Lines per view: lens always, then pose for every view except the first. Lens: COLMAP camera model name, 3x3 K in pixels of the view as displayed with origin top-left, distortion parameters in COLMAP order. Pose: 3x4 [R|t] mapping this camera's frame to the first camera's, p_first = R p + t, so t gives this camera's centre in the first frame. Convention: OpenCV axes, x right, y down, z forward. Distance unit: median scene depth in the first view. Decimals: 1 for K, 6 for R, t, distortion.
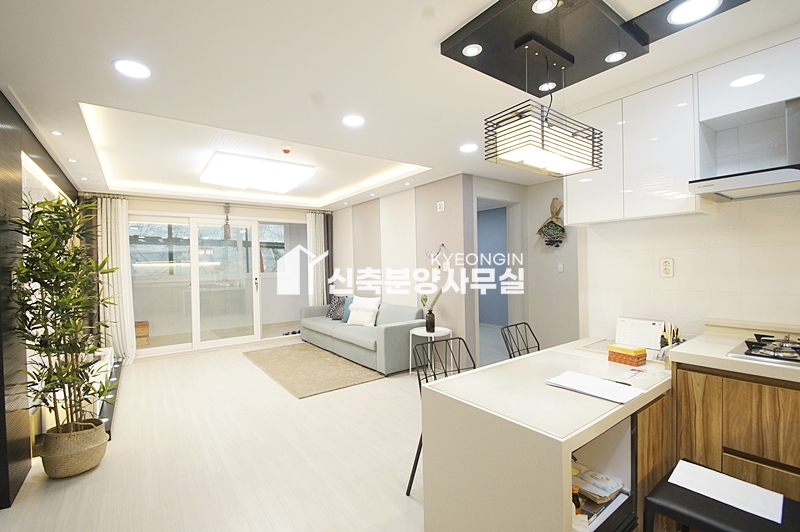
lens RADIAL K [[353.1, 0, 384.3], [0, 353.1, 268.1], [0, 0, 1]] dist [0.016932, -0.018745]
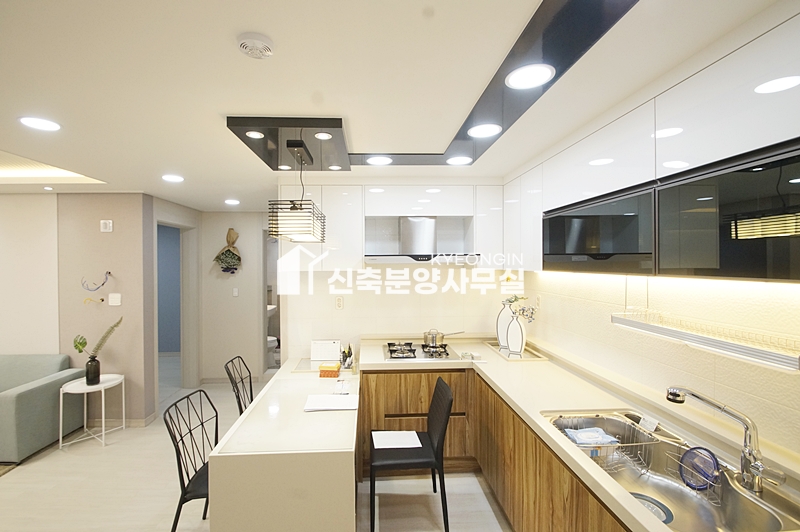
lens RADIAL K [[353.1, 0, 384.3], [0, 353.1, 268.1], [0, 0, 1]] dist [0.016932, -0.018745]
pose [[0.548422, 0.006411, 0.836177, -0.175435], [0.004200, 0.999937, -0.010422, -0.067684], [-0.836191, 0.009228, 0.548360, 0.018453]]
